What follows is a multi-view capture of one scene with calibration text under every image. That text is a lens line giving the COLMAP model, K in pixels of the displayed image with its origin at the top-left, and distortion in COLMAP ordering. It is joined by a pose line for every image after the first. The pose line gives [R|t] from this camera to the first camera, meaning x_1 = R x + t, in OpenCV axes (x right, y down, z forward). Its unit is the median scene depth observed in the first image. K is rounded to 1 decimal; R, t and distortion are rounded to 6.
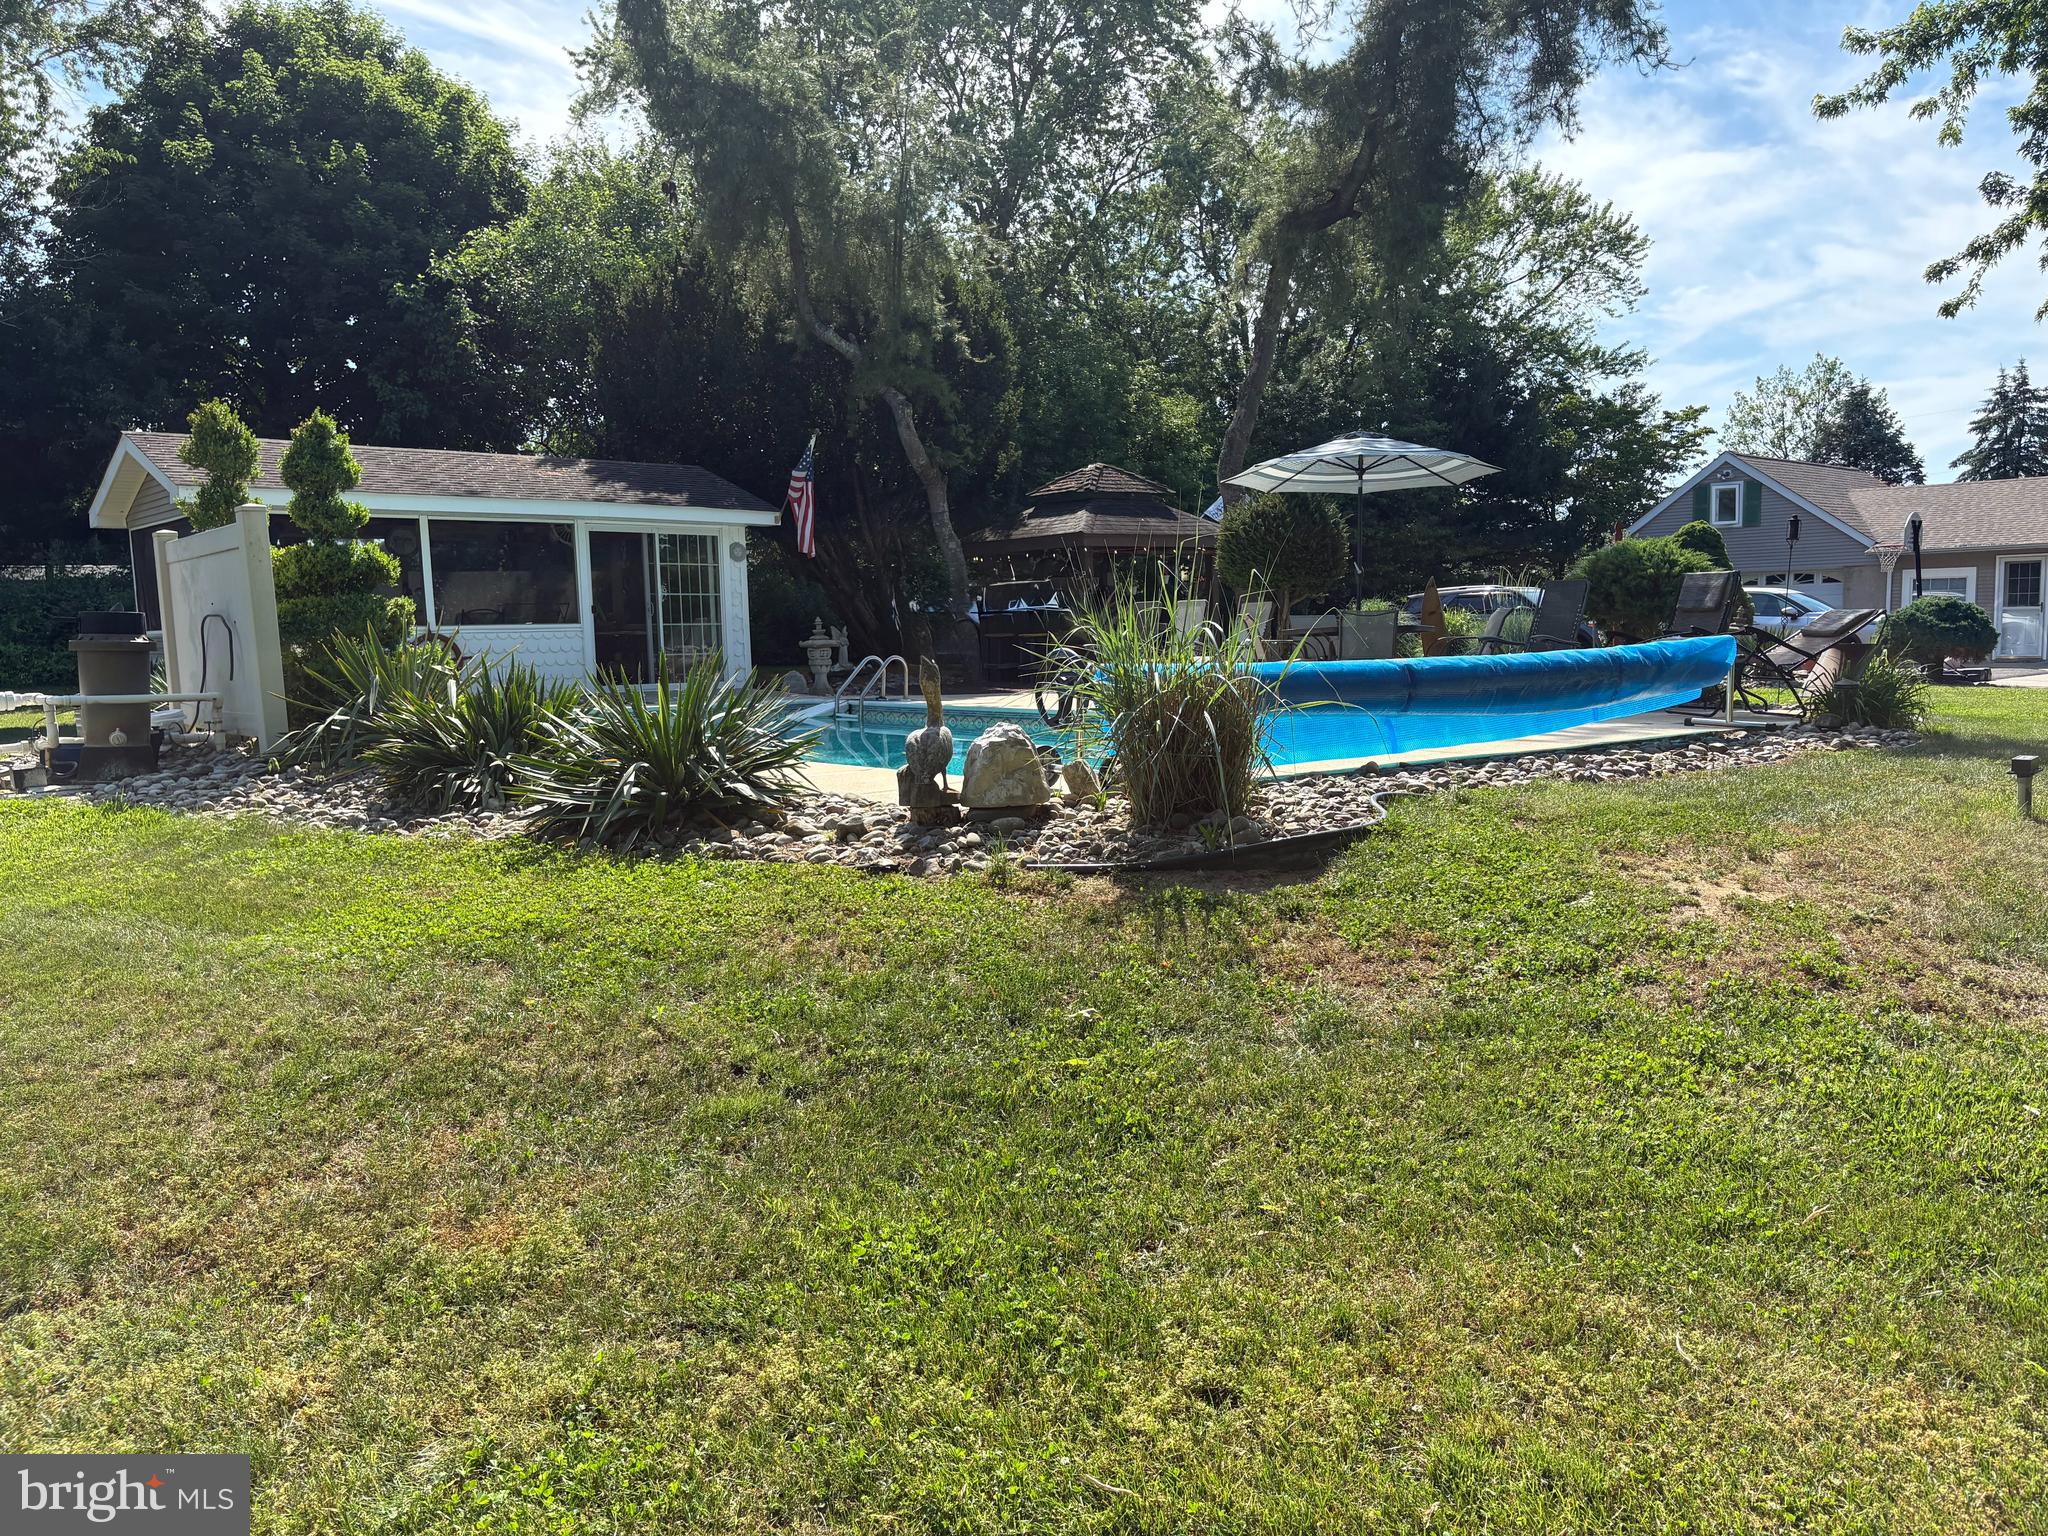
lens RADIAL K [[1565.4, 0, 1024.0], [0, 1565.4, 768.0], [0, 0, 1]] dist [0.104148, -0.109266]
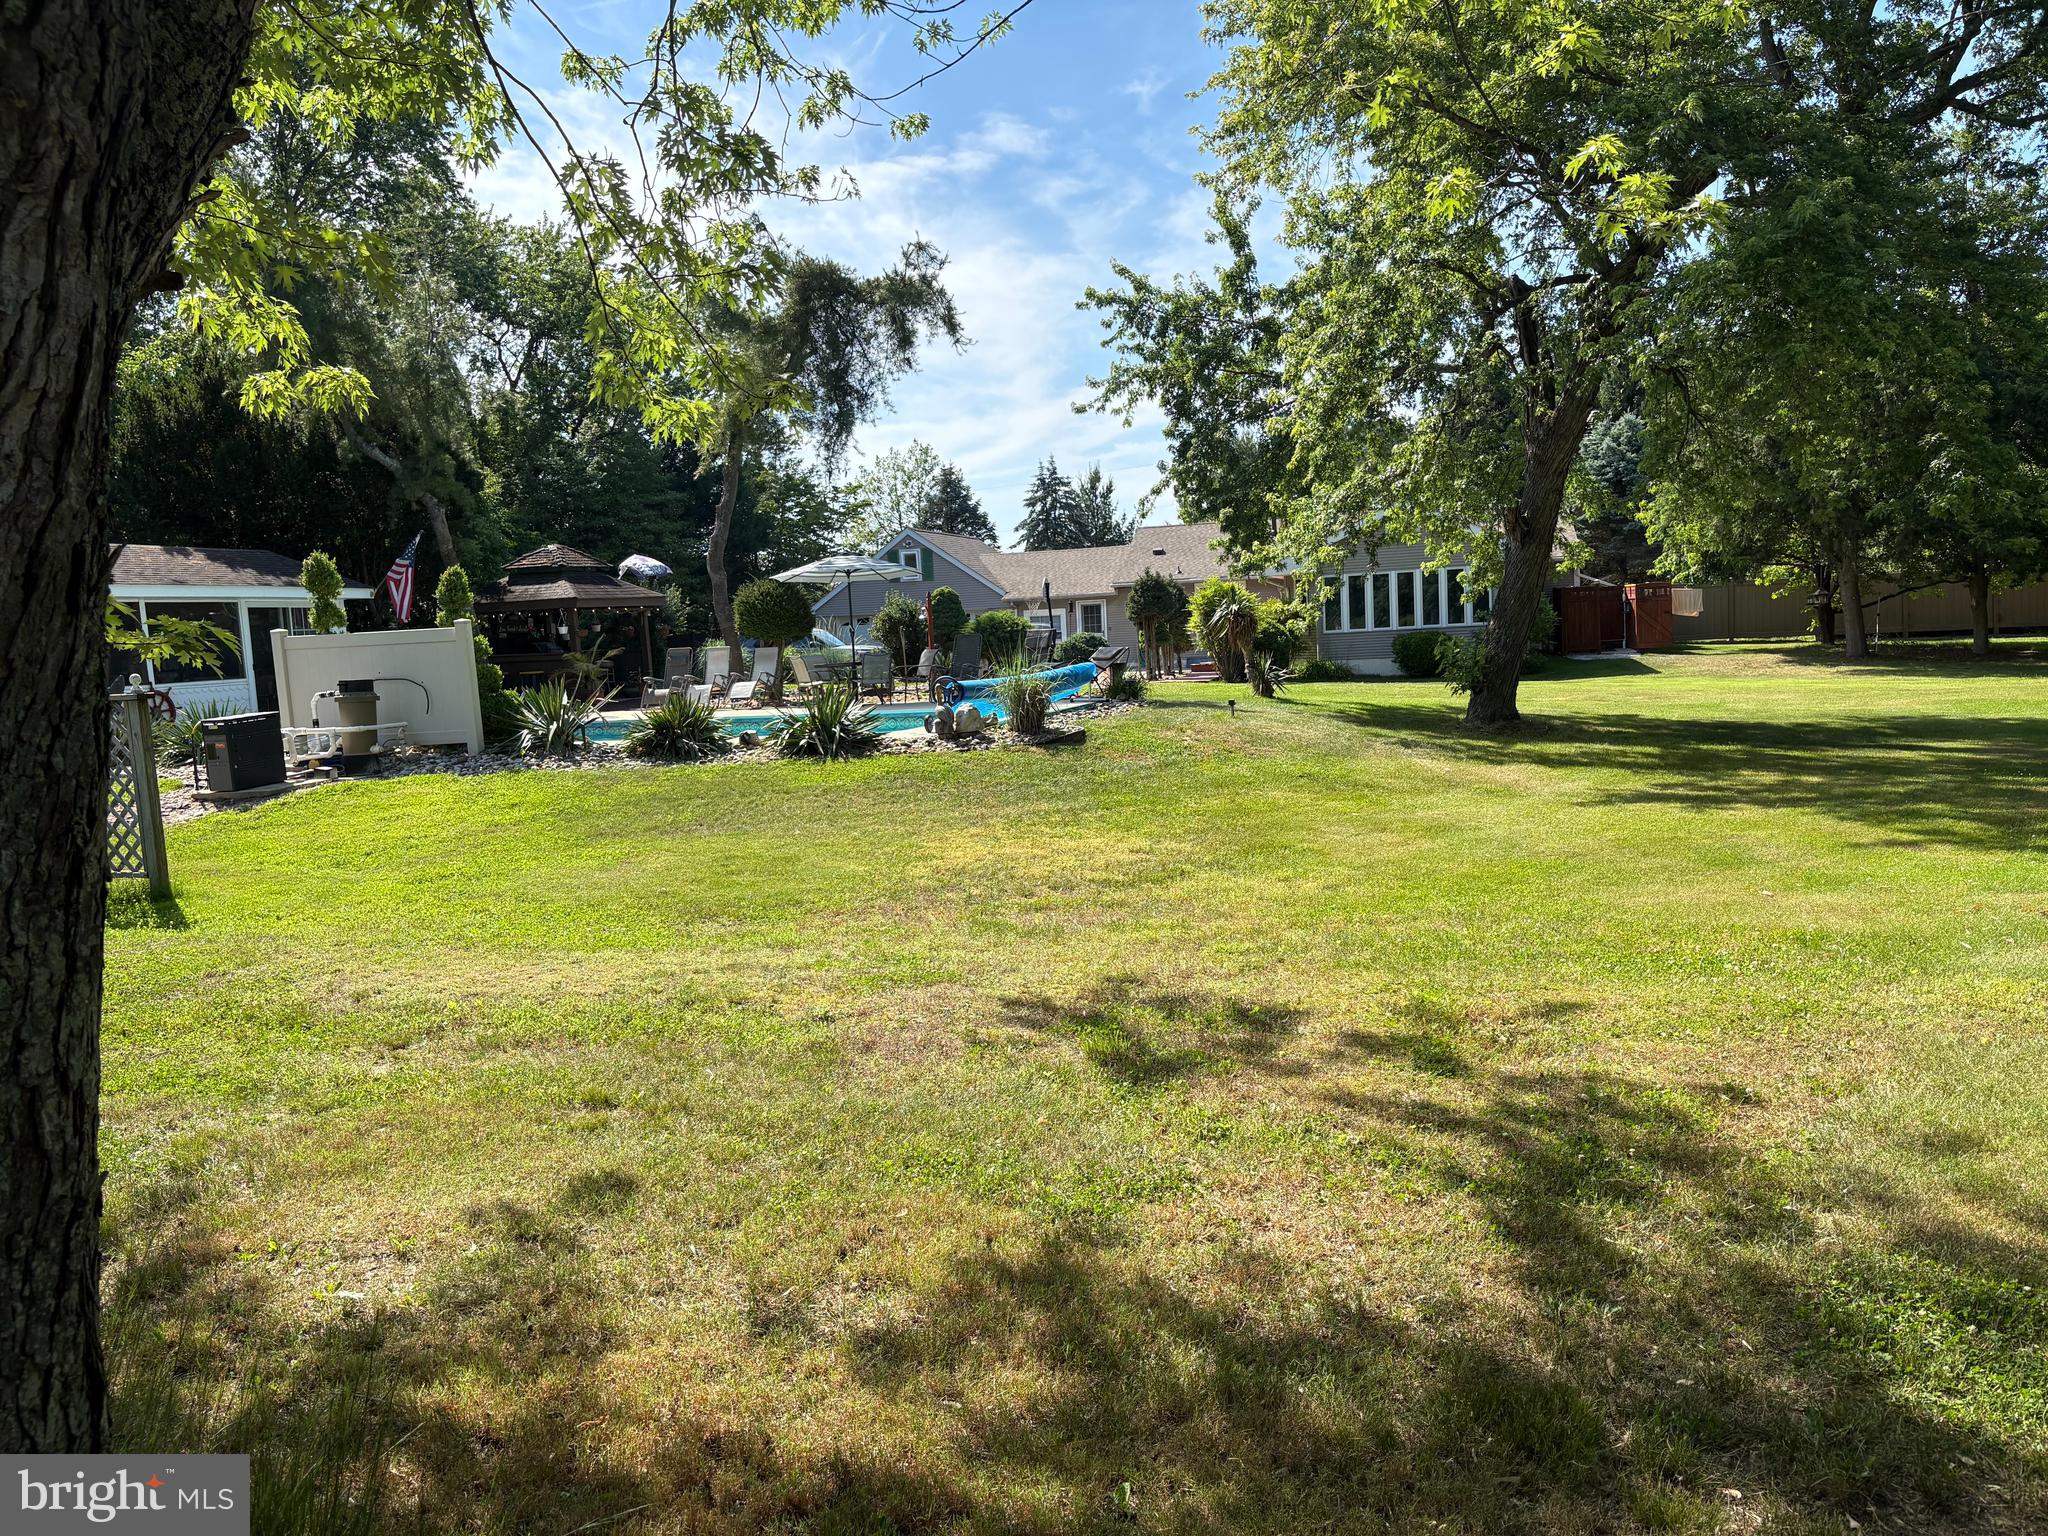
lens RADIAL K [[1565.4, 0, 1024.0], [0, 1565.4, 768.0], [0, 0, 1]] dist [0.104148, -0.109266]
pose [[0.845355, -0.071980, 0.529333, -0.171173], [0.080244, 0.996748, 0.007390, 0.009113], [-0.528143, 0.036228, 0.848382, -0.173619]]
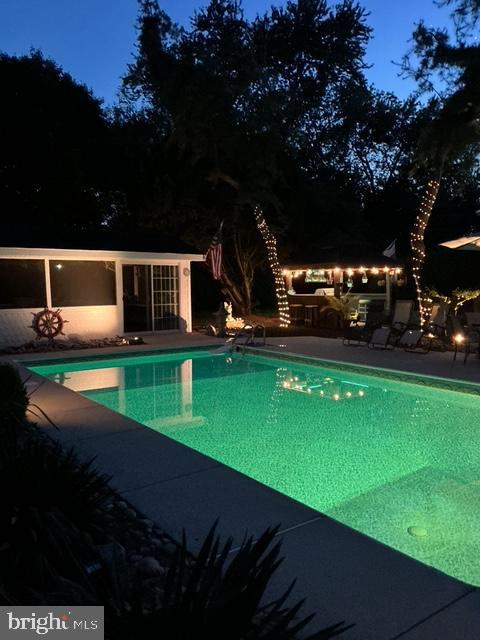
lens RADIAL K [[539.7, 0, 240.0], [0, 539.7, 320.0], [0, 0, 1]] dist [0.130691, -0.227399]
pose [[0.997777, 0.009789, -0.065923, -0.022001], [-0.011316, 0.999675, -0.022825, -0.021324], [0.065678, 0.023520, 0.997564, 0.093928]]
